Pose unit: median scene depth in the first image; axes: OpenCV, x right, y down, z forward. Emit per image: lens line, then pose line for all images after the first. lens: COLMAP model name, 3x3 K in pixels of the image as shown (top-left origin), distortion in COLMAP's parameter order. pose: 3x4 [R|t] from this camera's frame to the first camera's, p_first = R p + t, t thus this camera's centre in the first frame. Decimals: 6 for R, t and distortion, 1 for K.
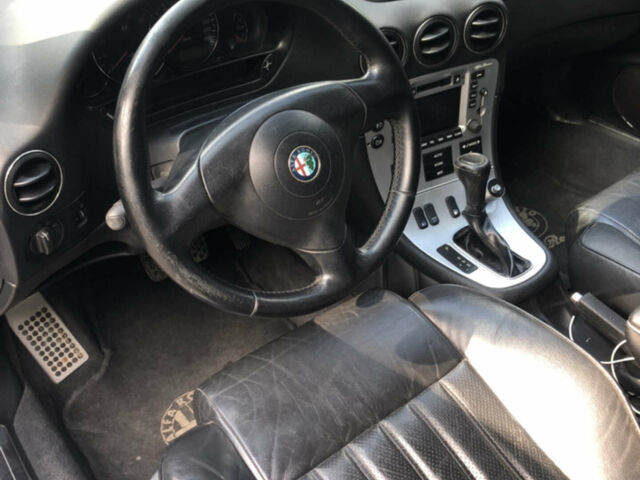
lens RADIAL K [[716.2, 0, 320.0], [0, 716.2, 240.0], [0, 0, 1]] dist [0.107461, -0.302327]
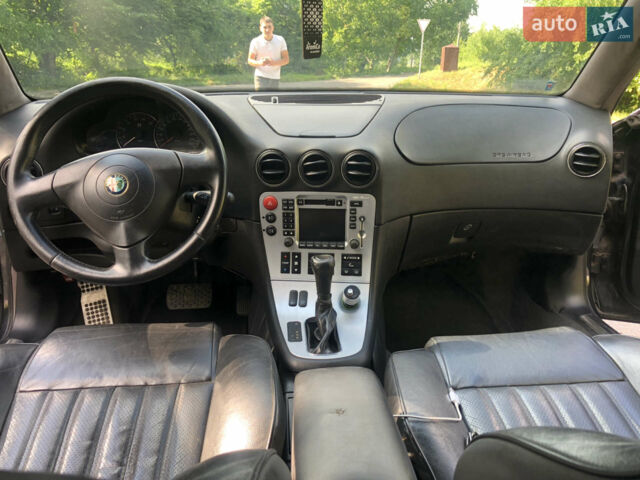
lens RADIAL K [[716.2, 0, 320.0], [0, 716.2, 240.0], [0, 0, 1]] dist [0.107461, -0.302327]
pose [[0.778694, 0.202245, -0.593914, 0.953243], [-0.374373, 0.909408, -0.181169, 0.092268], [0.503469, 0.363421, 0.783865, -0.030291]]
